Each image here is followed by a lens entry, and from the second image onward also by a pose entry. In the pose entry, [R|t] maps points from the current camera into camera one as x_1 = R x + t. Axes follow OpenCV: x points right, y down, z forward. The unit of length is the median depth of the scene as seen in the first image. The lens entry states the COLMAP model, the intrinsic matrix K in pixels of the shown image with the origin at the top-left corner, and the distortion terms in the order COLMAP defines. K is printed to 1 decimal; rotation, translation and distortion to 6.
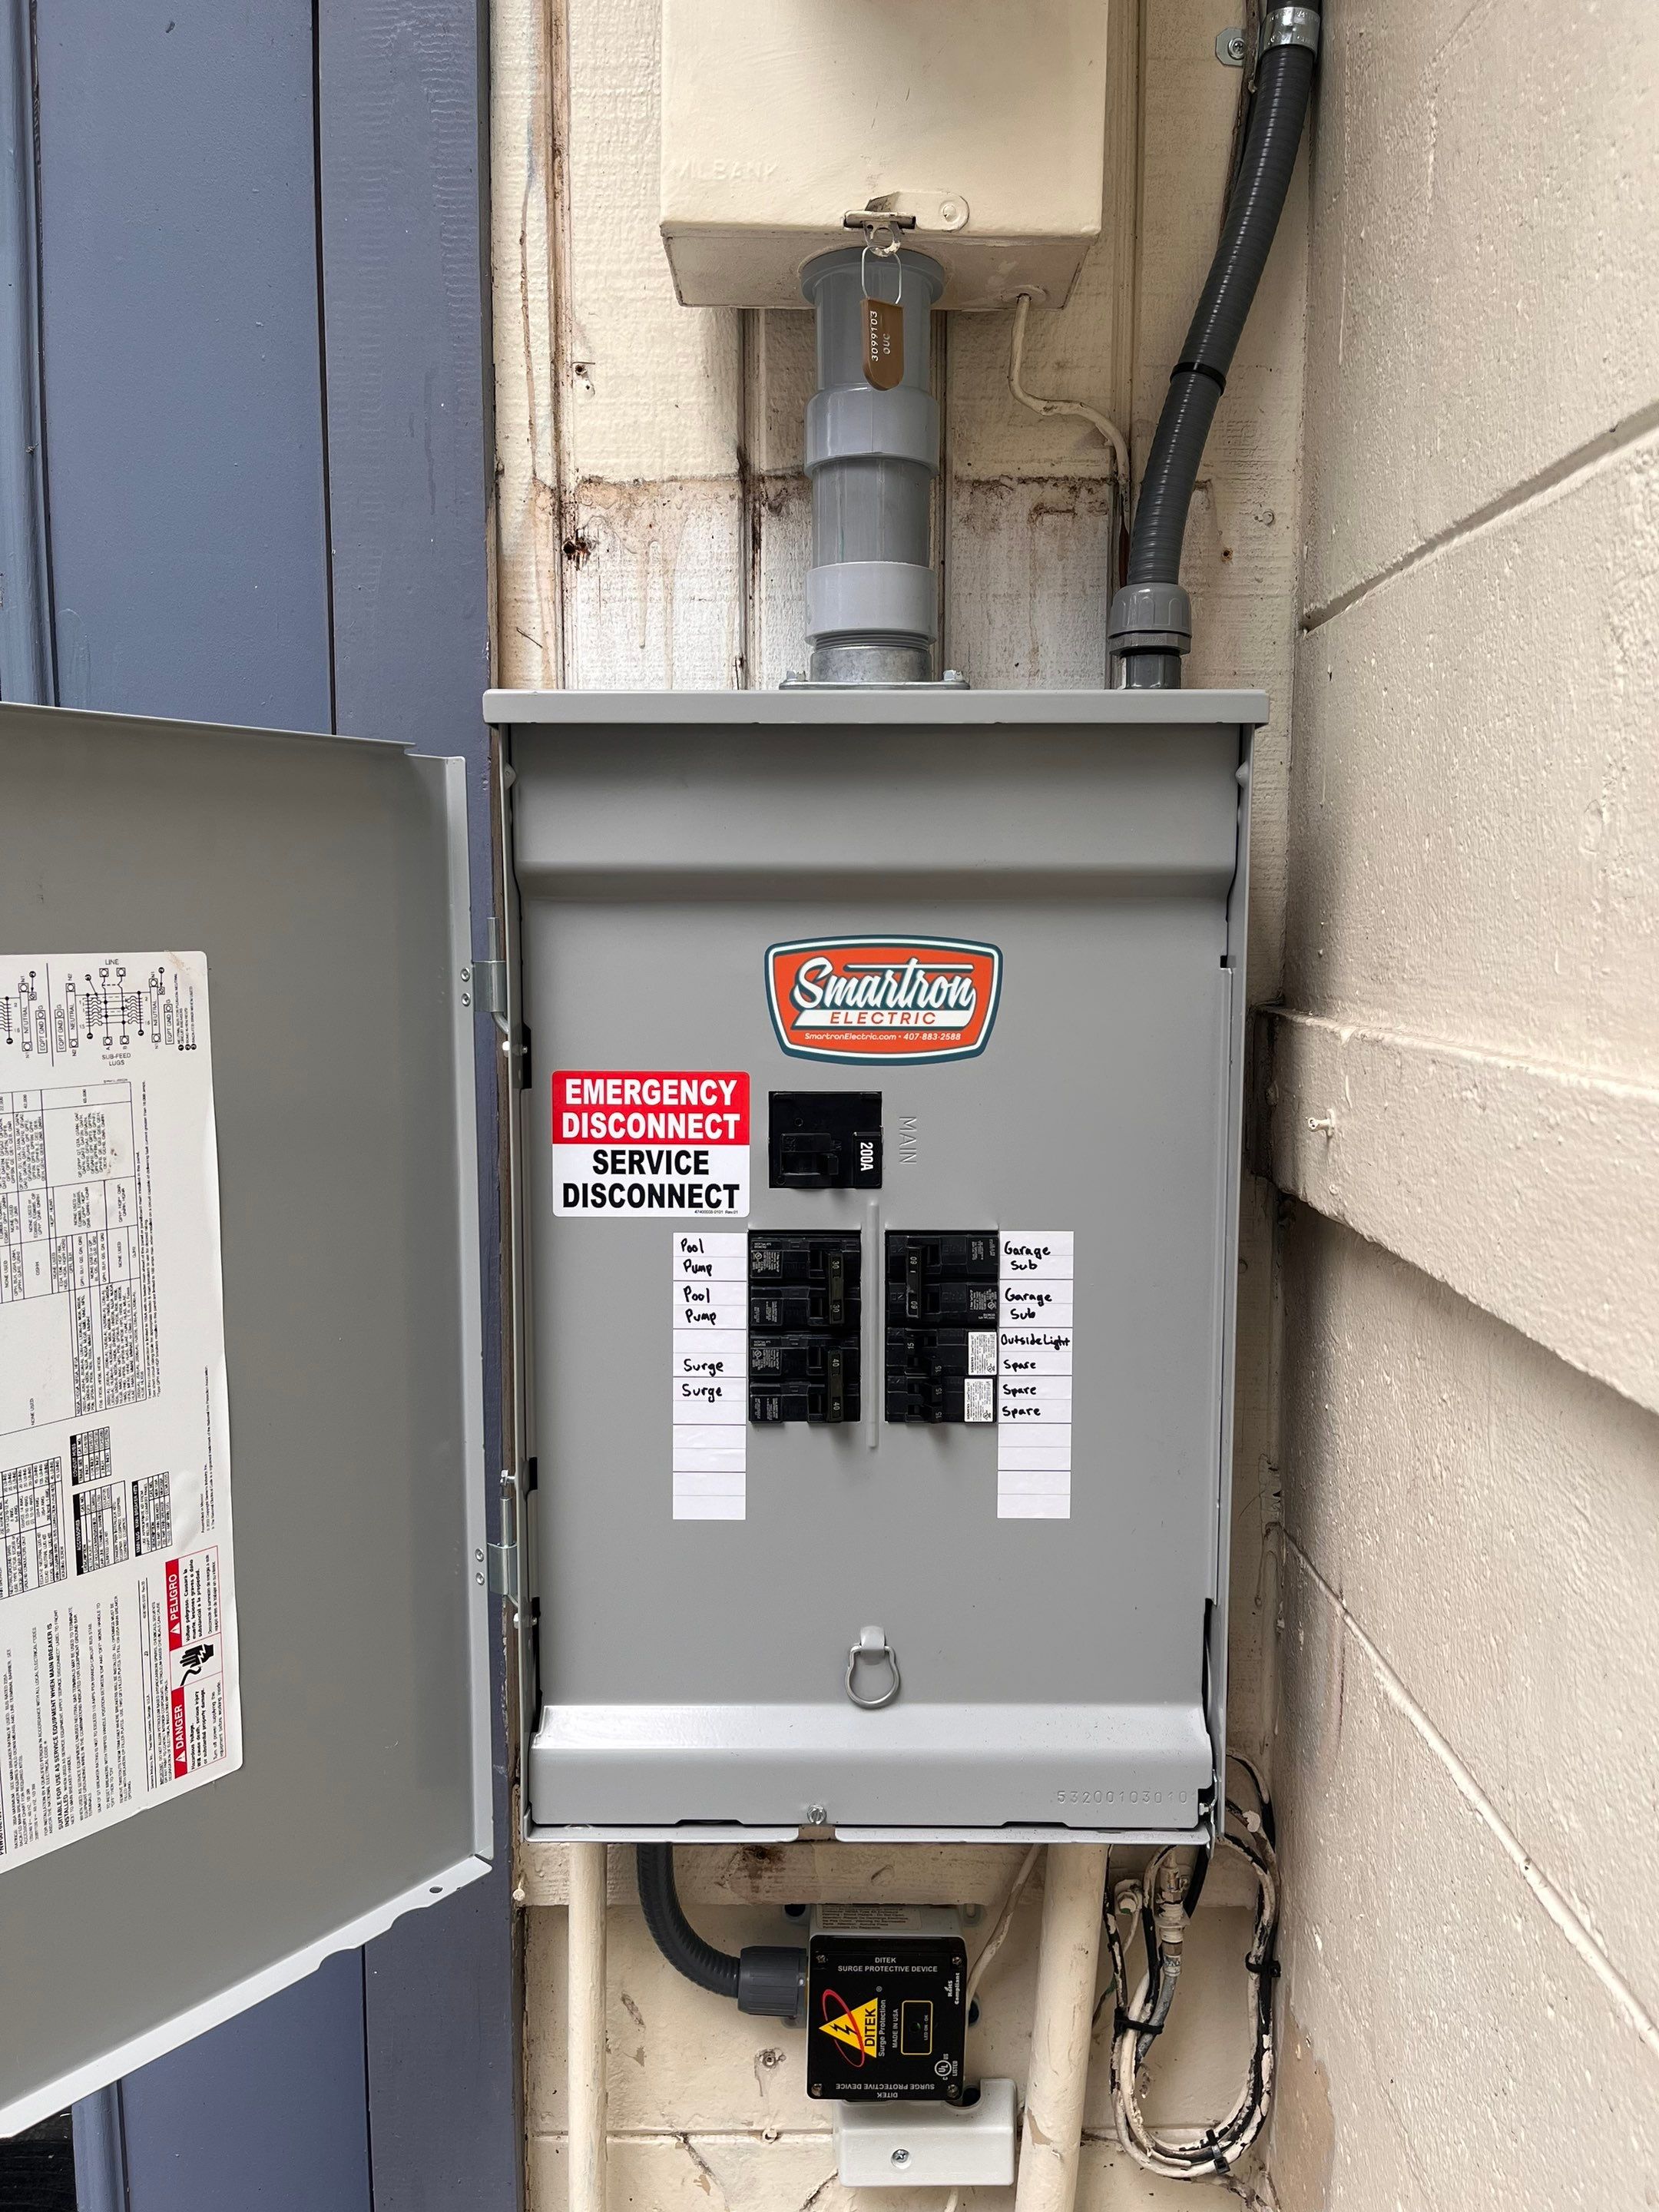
lens RADIAL K [[1677.3, 0, 829.5], [0, 1677.3, 1106.0], [0, 0, 1]] dist [0.095291, -0.134176]
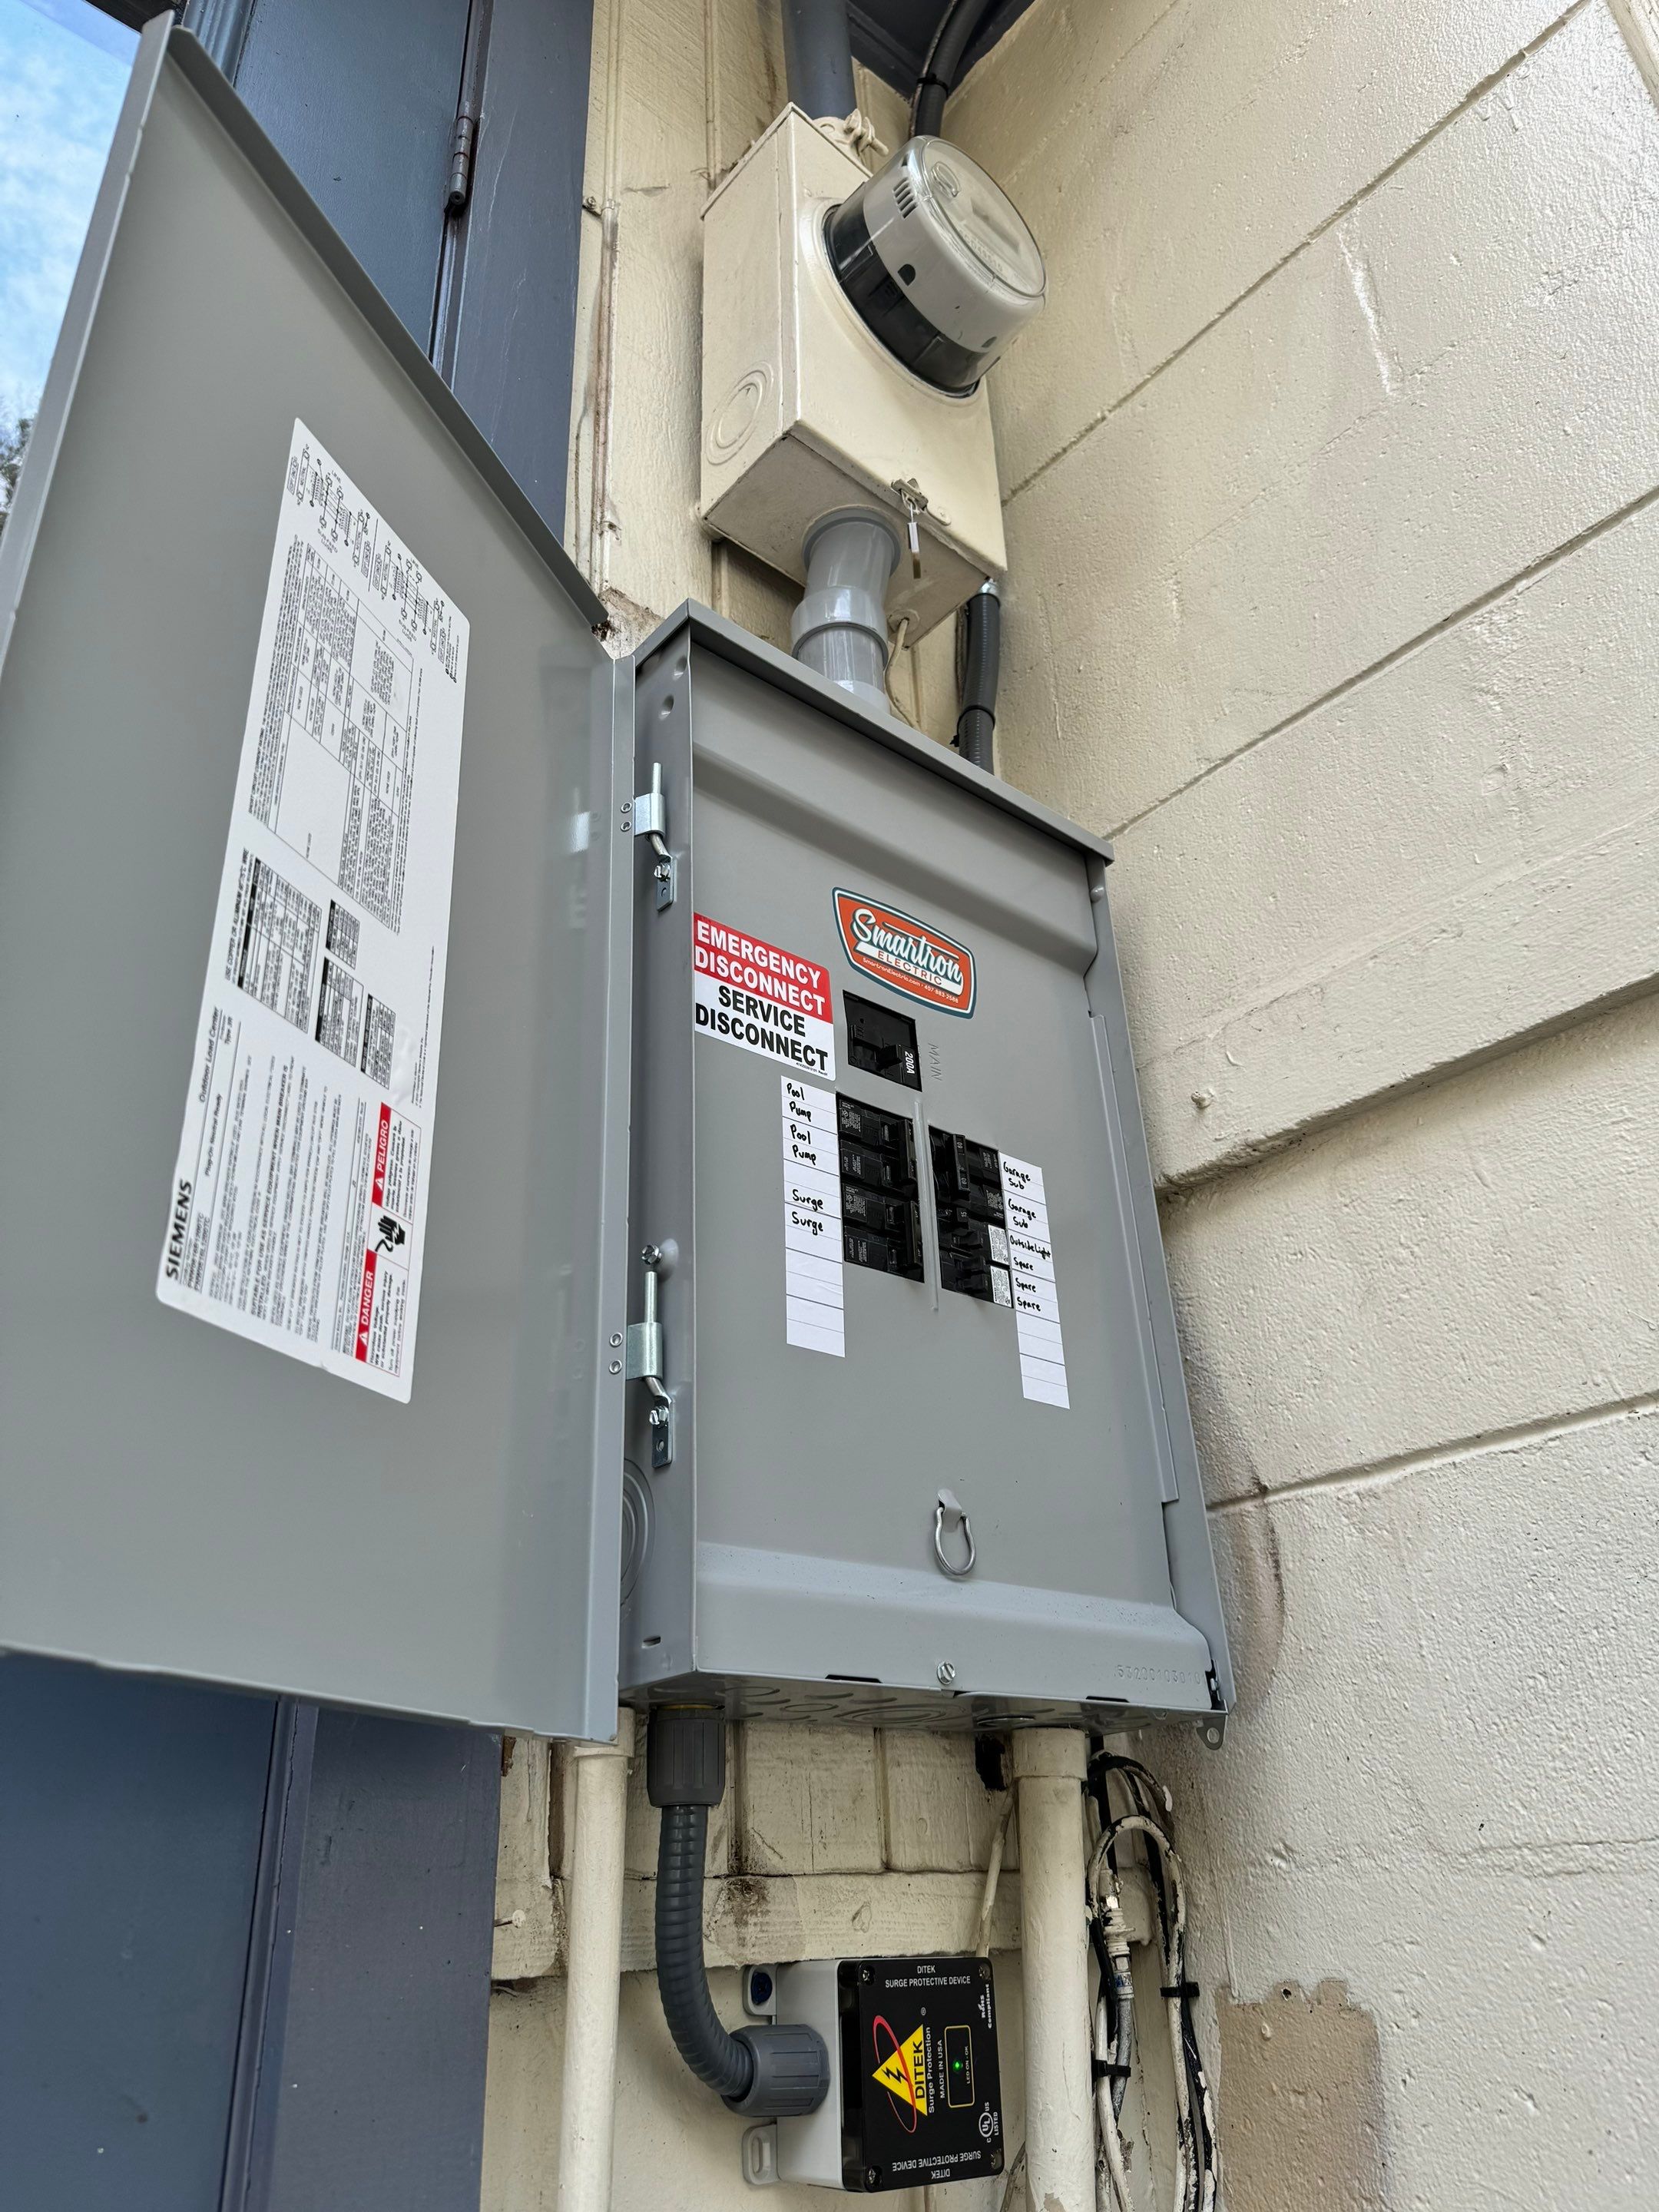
lens RADIAL K [[1601.2, 0, 829.5], [0, 1601.2, 1106.0], [0, 0, 1]] dist [0.093437, -0.144103]
pose [[0.751110, 0.276991, 0.599258, -0.664796], [0.116850, 0.837612, -0.533622, 0.629313], [-0.649754, 0.470832, 0.596772, 0.393857]]
